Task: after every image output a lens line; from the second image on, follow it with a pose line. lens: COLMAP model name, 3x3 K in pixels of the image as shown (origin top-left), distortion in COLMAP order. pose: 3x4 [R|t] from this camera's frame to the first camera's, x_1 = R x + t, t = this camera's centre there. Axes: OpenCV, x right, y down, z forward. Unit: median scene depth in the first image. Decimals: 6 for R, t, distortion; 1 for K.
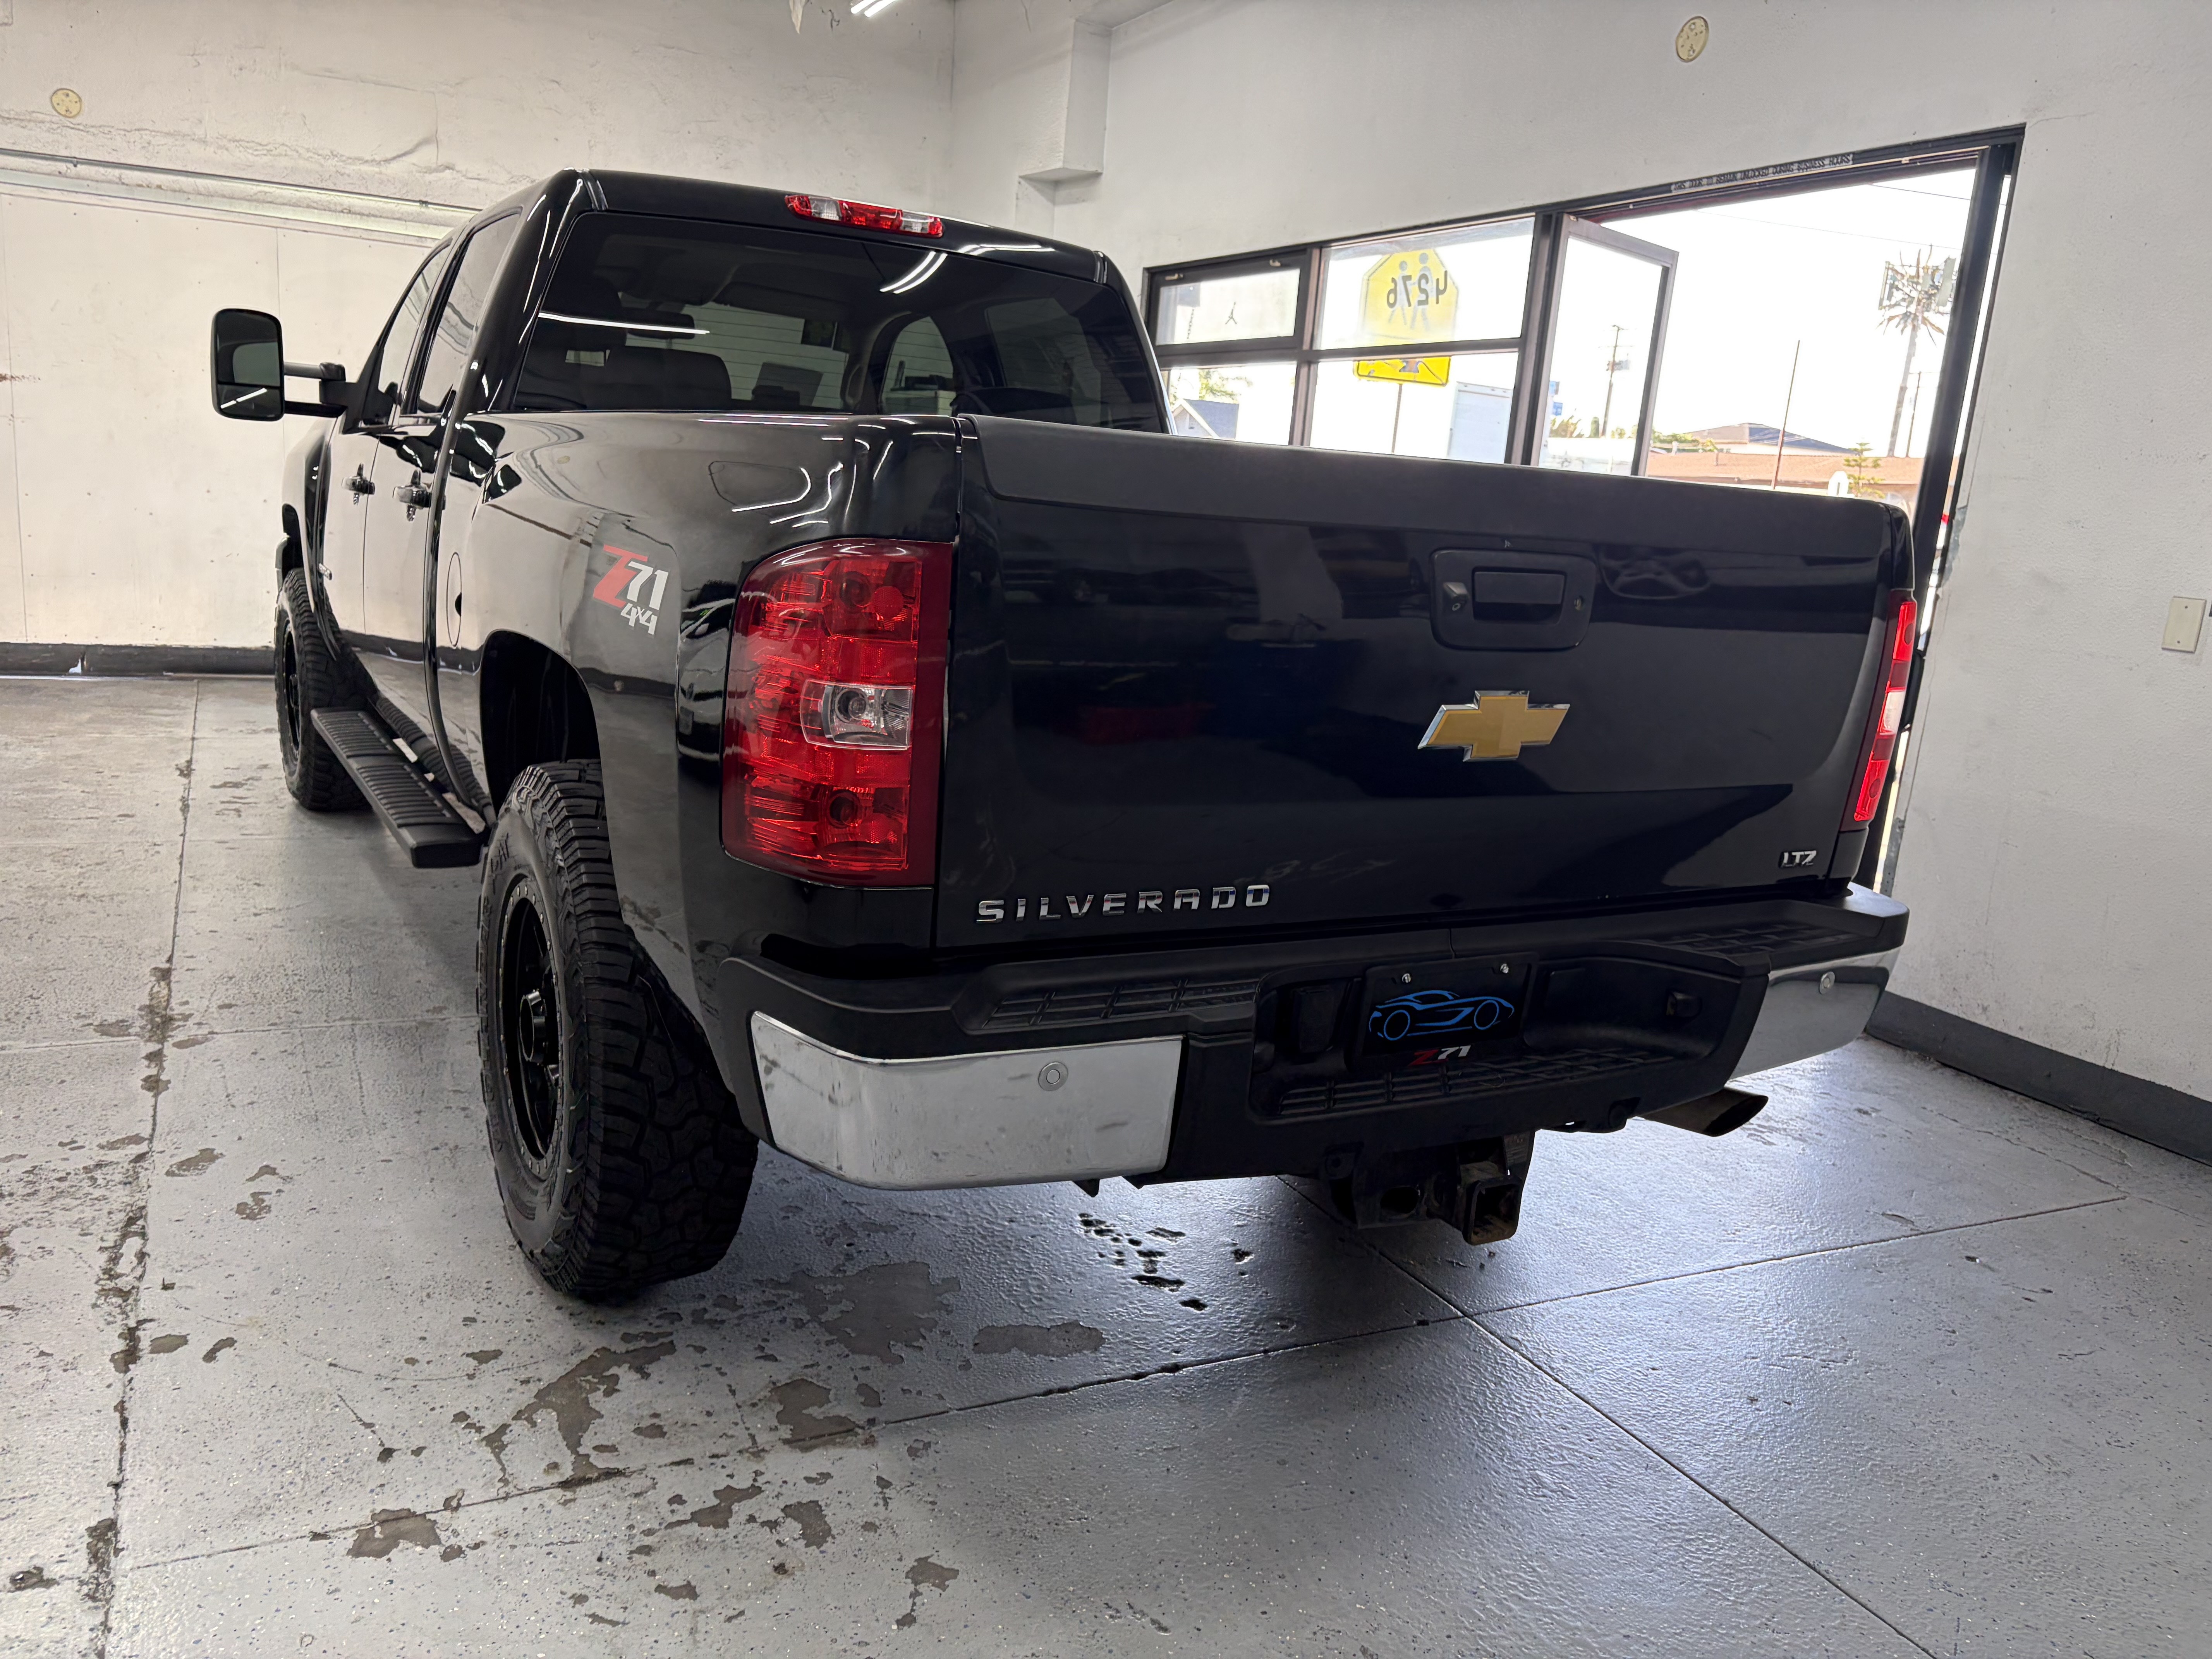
lens RADIAL K [[1675.9, 0, 1073.7], [0, 1675.9, 851.4], [0, 0, 1]] dist [0.036279, -0.031628]
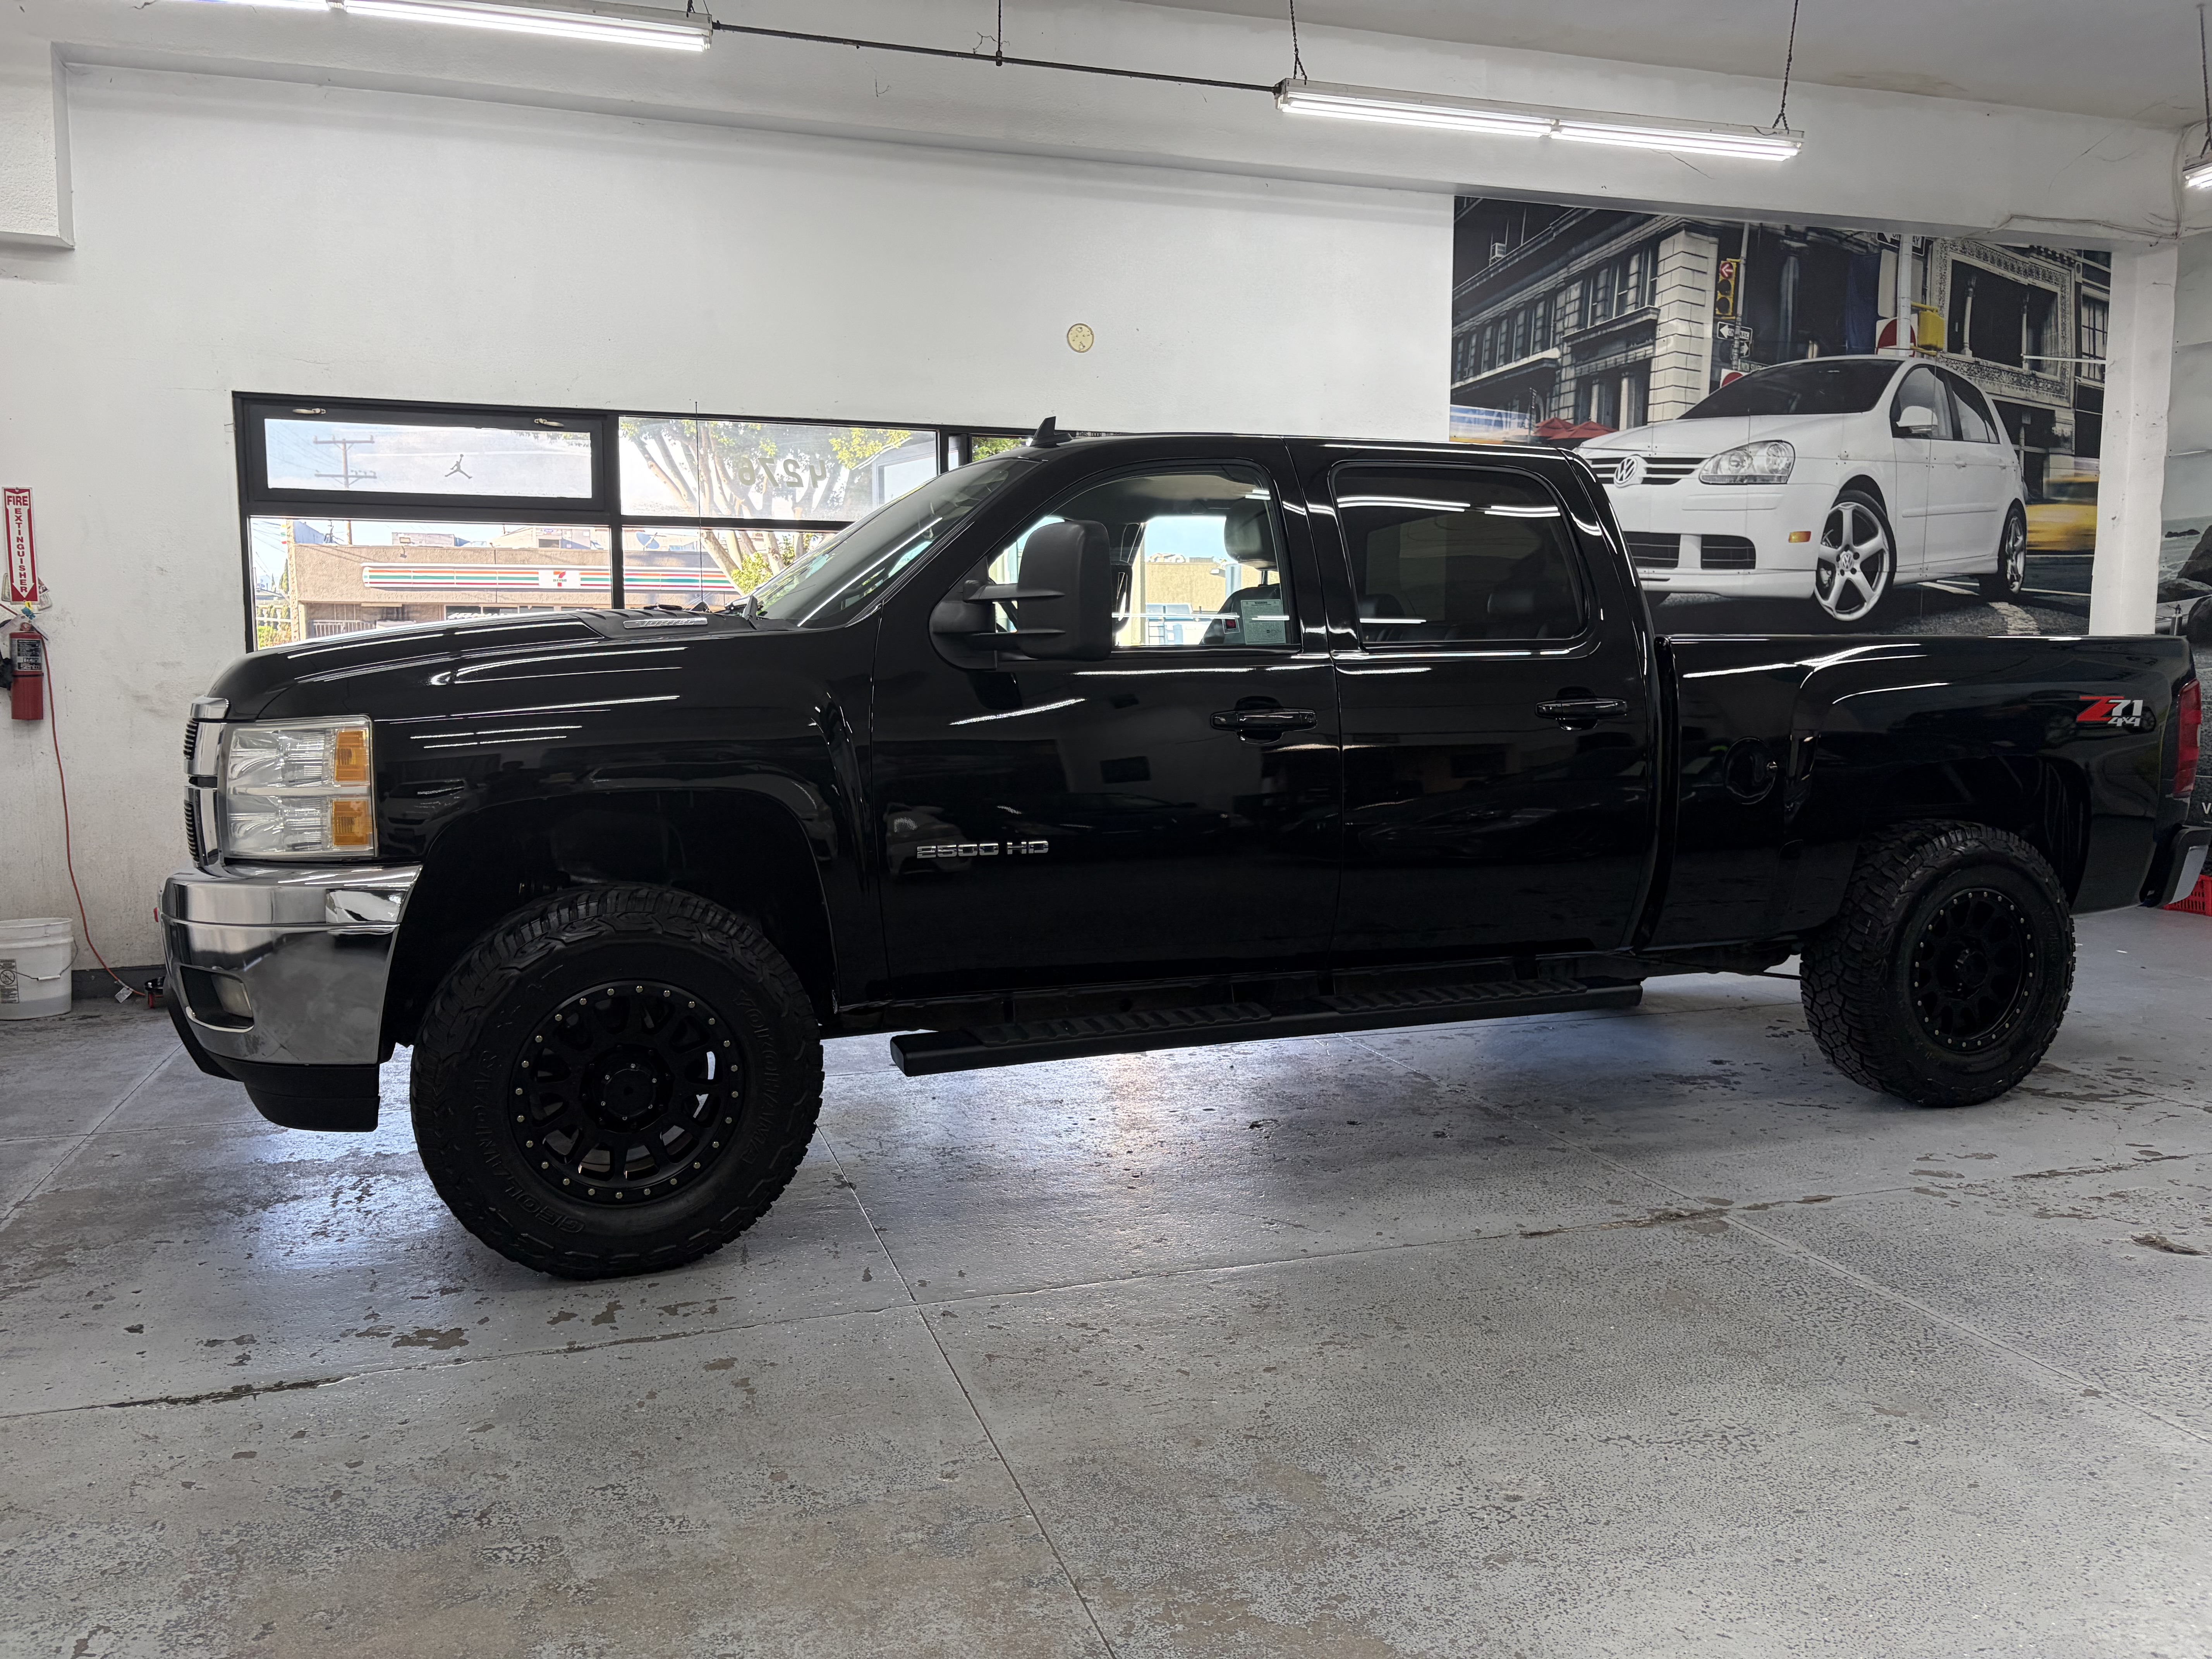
lens RADIAL K [[1675.9, 0, 1104.0], [0, 1675.9, 786.1], [0, 0, 1]] dist [0.036279, -0.031628]
pose [[0.151481, -0.155219, 0.976197, -0.841709], [0.221357, 0.967838, 0.119541, -0.198223], [-0.963356, 0.197980, 0.180968, 0.574725]]
